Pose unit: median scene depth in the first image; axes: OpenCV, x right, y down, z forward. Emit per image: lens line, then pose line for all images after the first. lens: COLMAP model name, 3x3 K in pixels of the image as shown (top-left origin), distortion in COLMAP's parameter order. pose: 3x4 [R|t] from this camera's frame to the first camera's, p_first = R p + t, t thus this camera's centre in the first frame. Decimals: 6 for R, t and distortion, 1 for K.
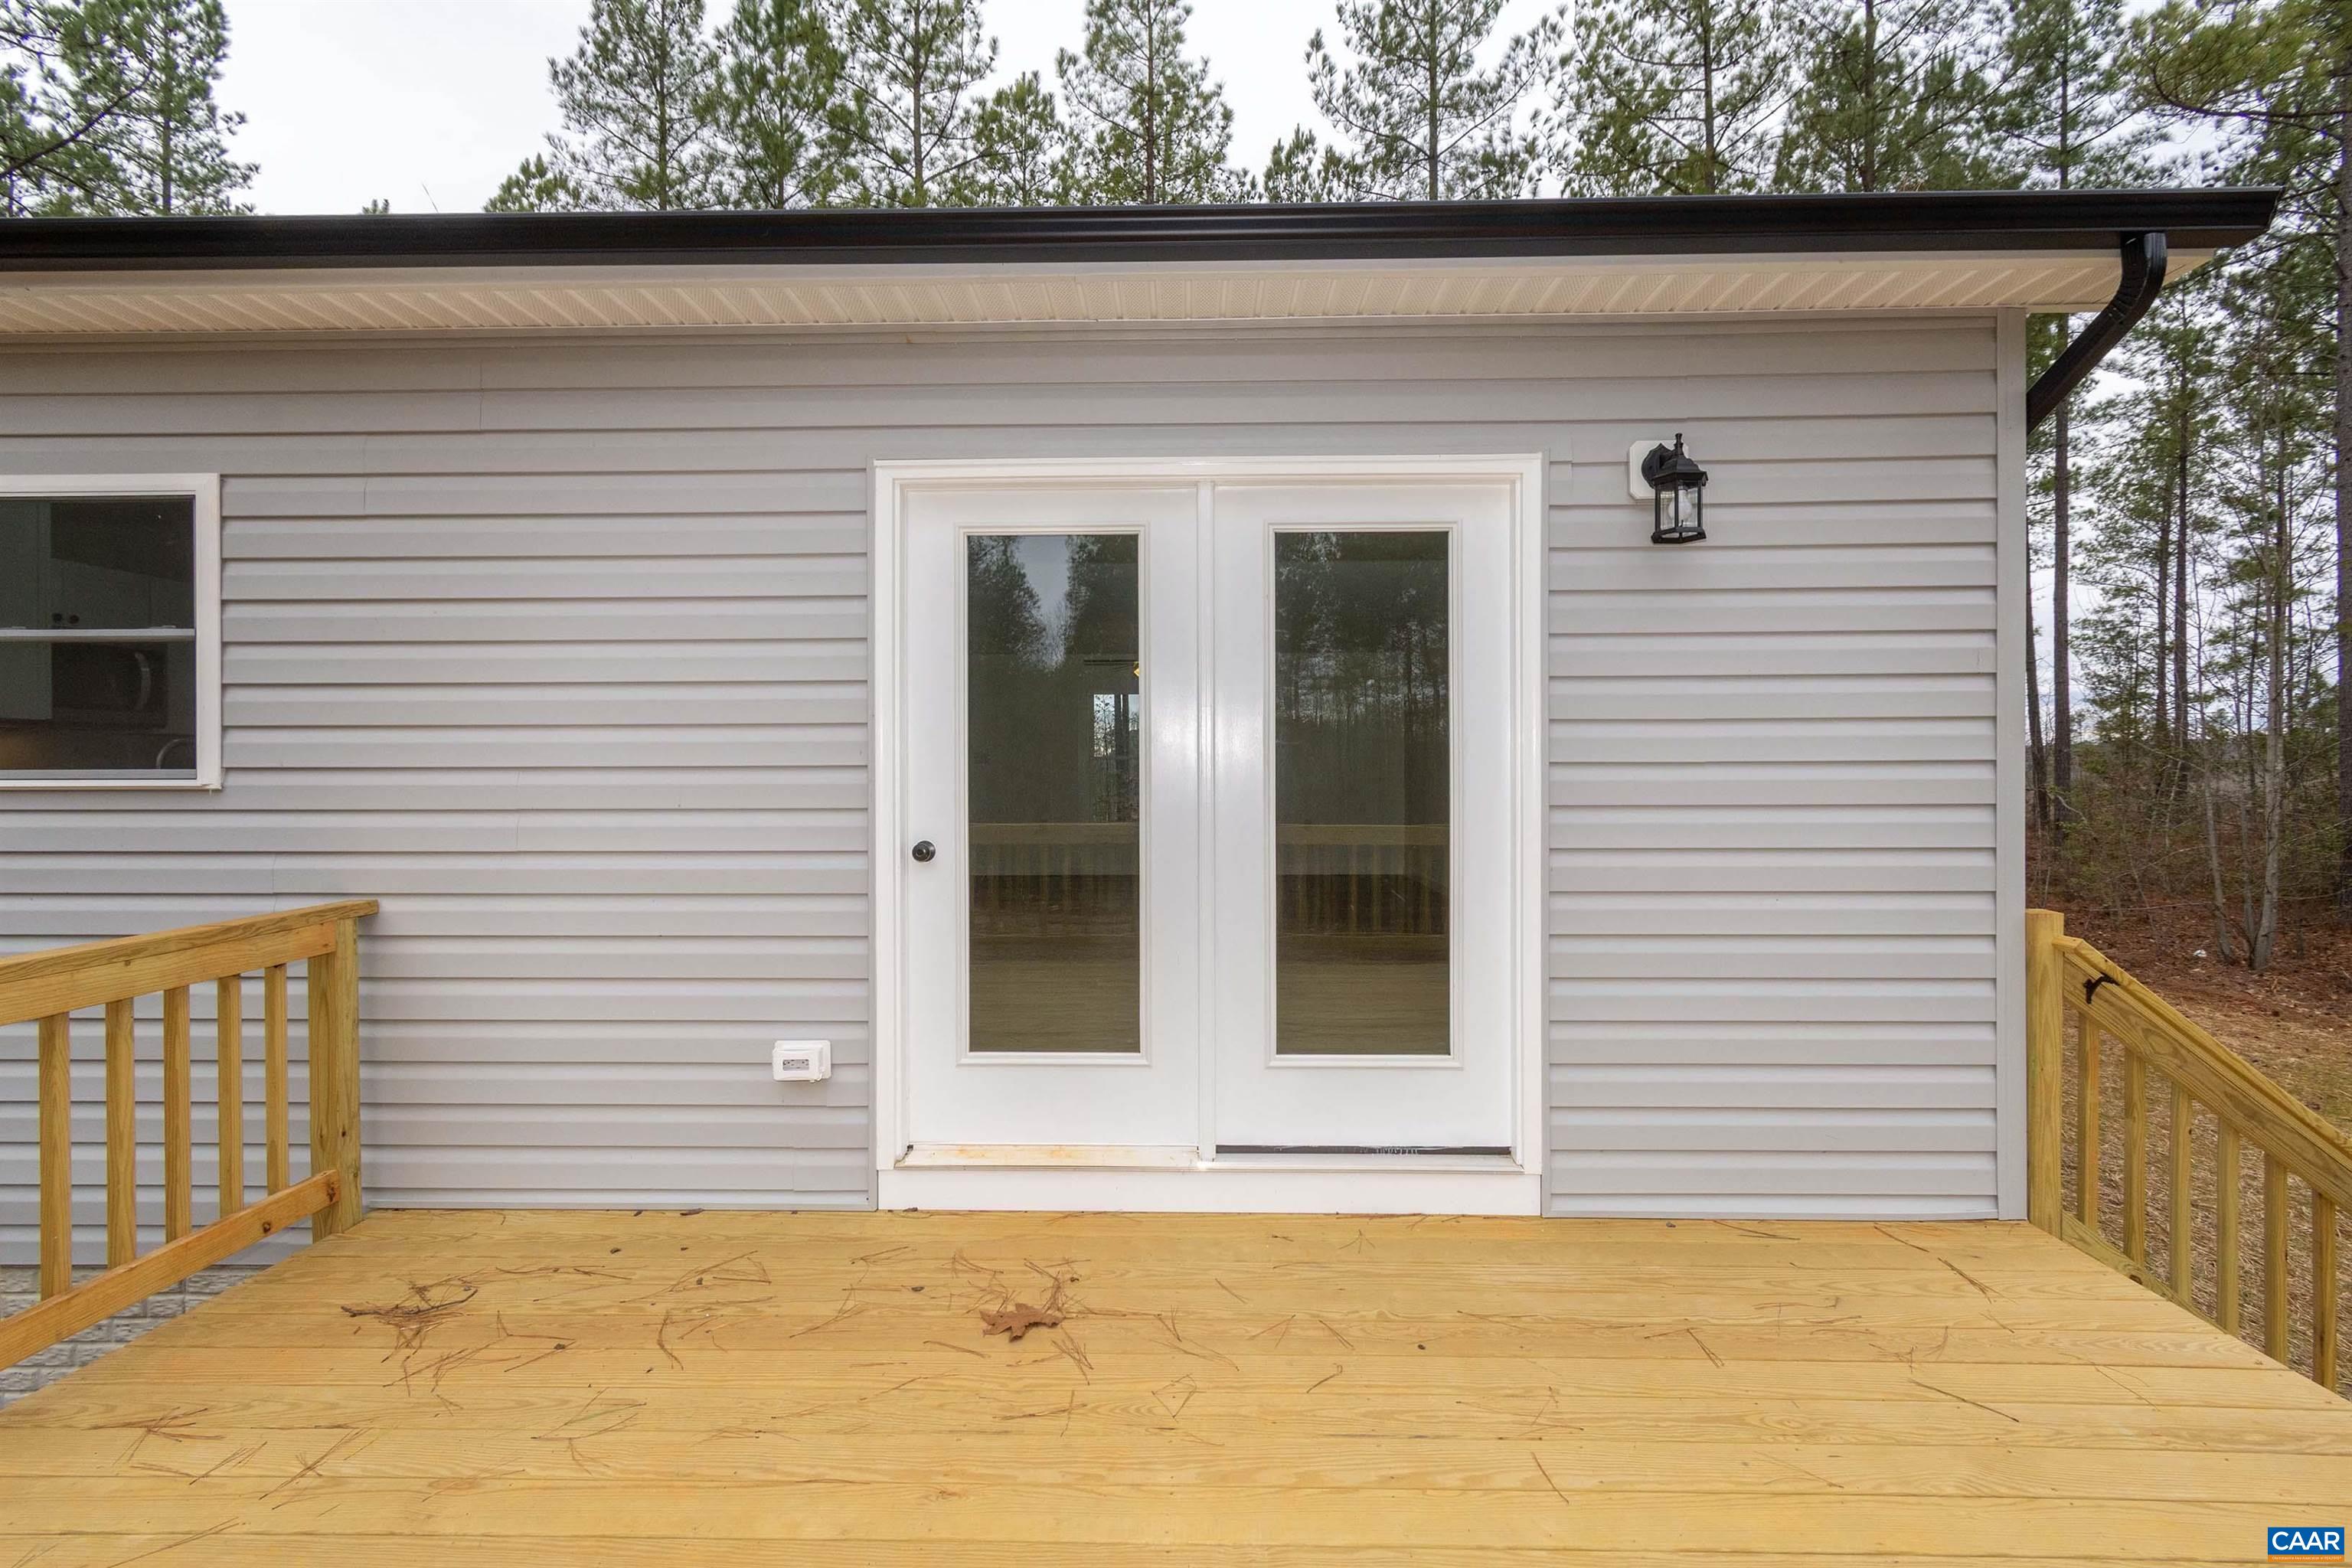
lens RADIAL K [[1039.7, 0, 1182.7], [0, 1039.7, 768.6], [0, 0, 1]] dist [0.003507, -0.001459]
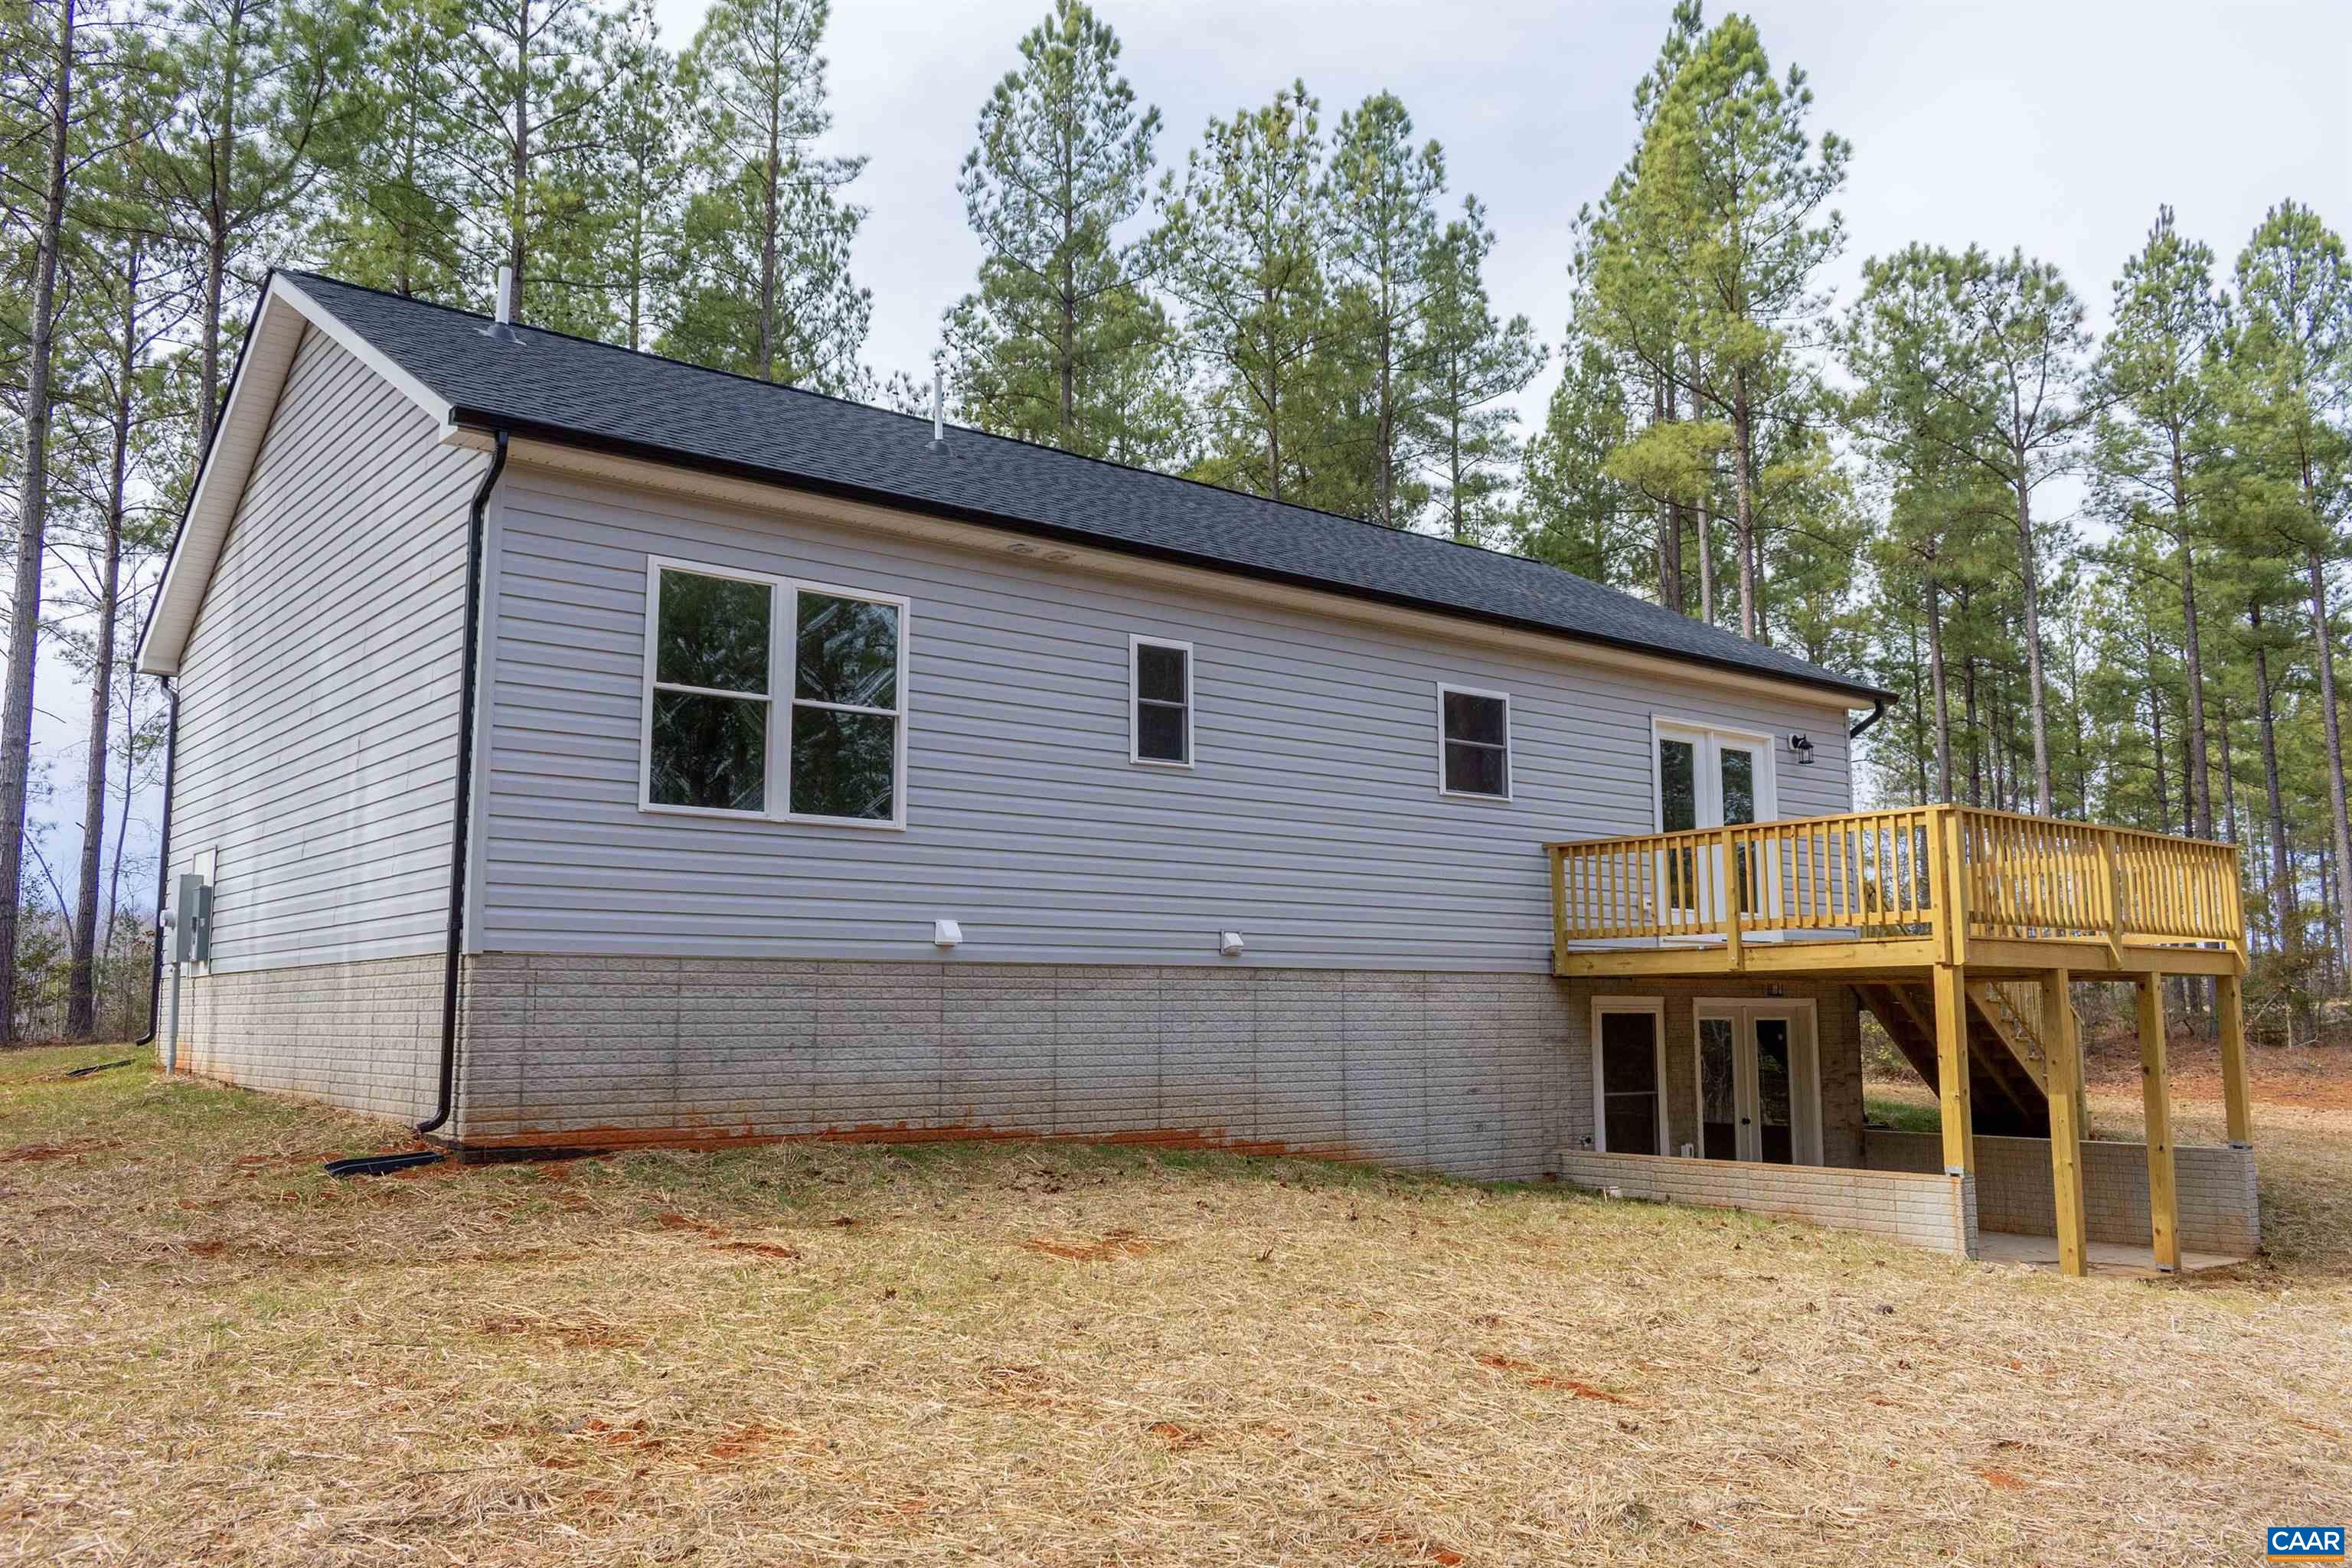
lens RADIAL K [[1849.5, 0, 1176.0], [0, 1849.5, 784.0], [0, 0, 1]] dist [0.007477, 0.004675]
pose [[0.768229, 0.083686, 0.634682, -4.841404], [0.003228, 0.990900, -0.134561, 0.643721], [-0.640167, 0.105422, 0.760968, -2.252552]]
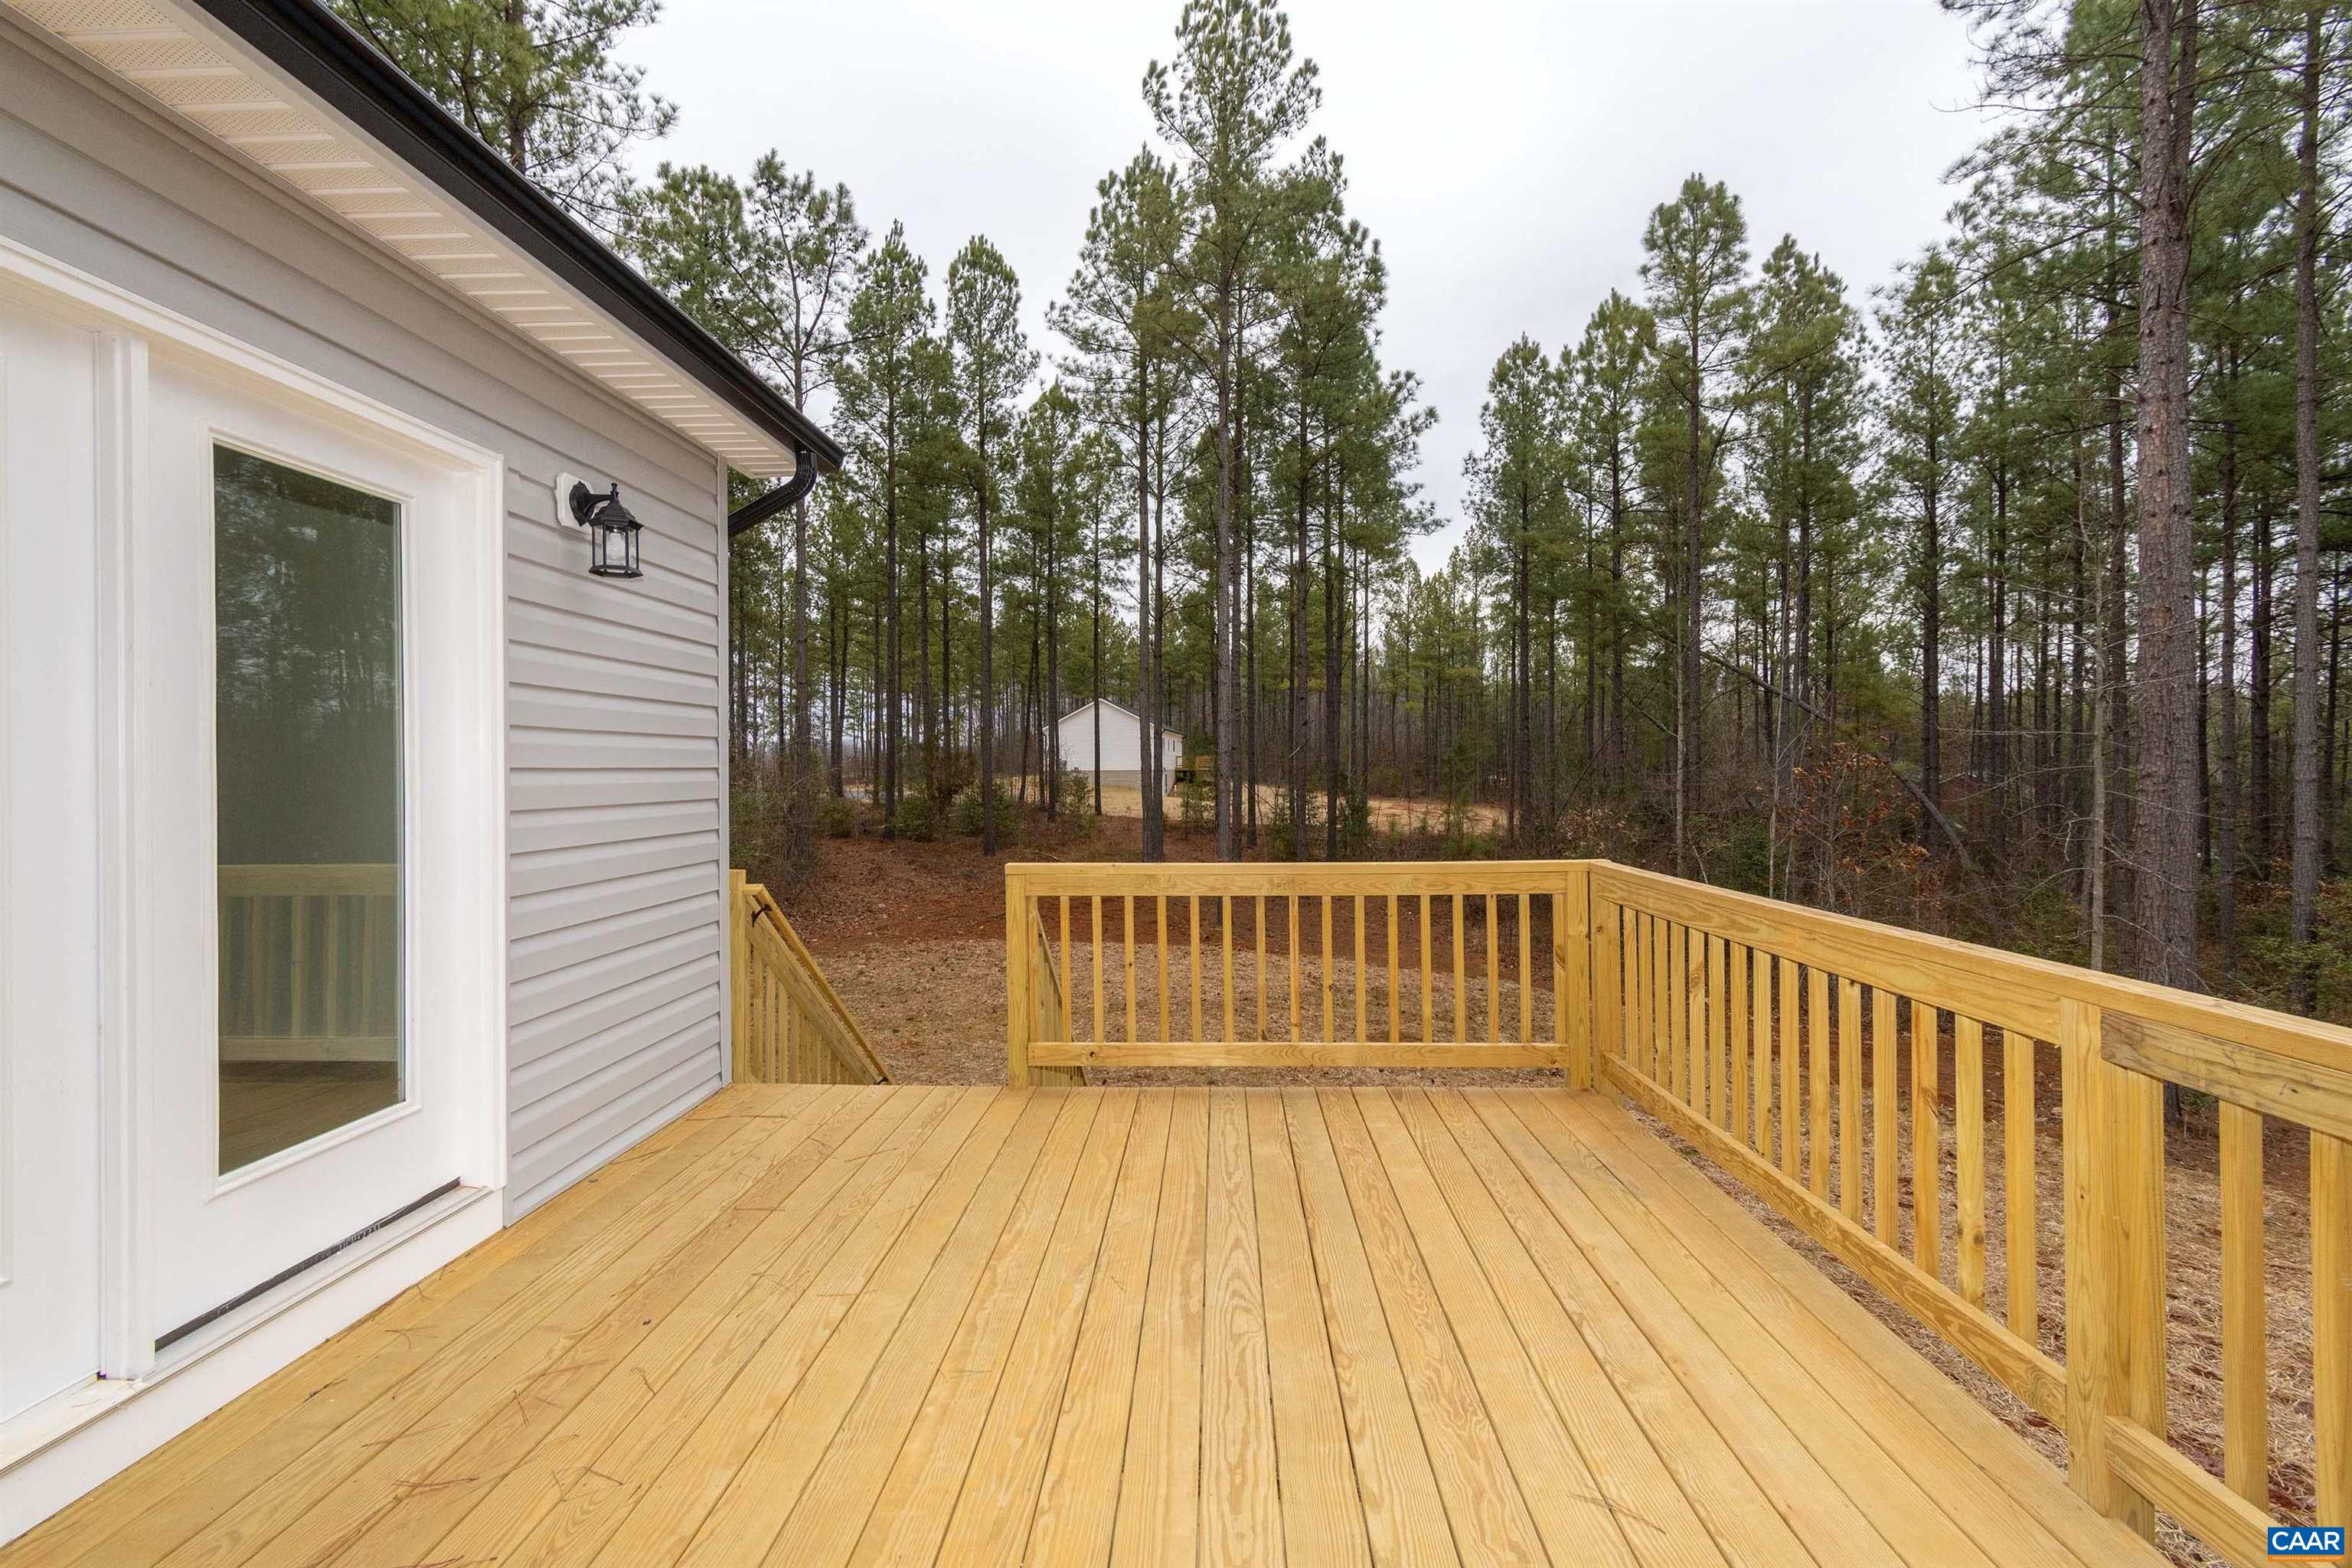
lens RADIAL K [[1031.8, 0, 1164.0], [0, 1031.8, 782.5], [0, 0, 1]] dist [0.001869, 0.000030]
pose [[0.034088, -0.008377, 0.999384, -0.617179], [0.012024, 0.999896, 0.007971, 0.007203], [-0.999346, 0.011745, 0.034185, 0.339752]]
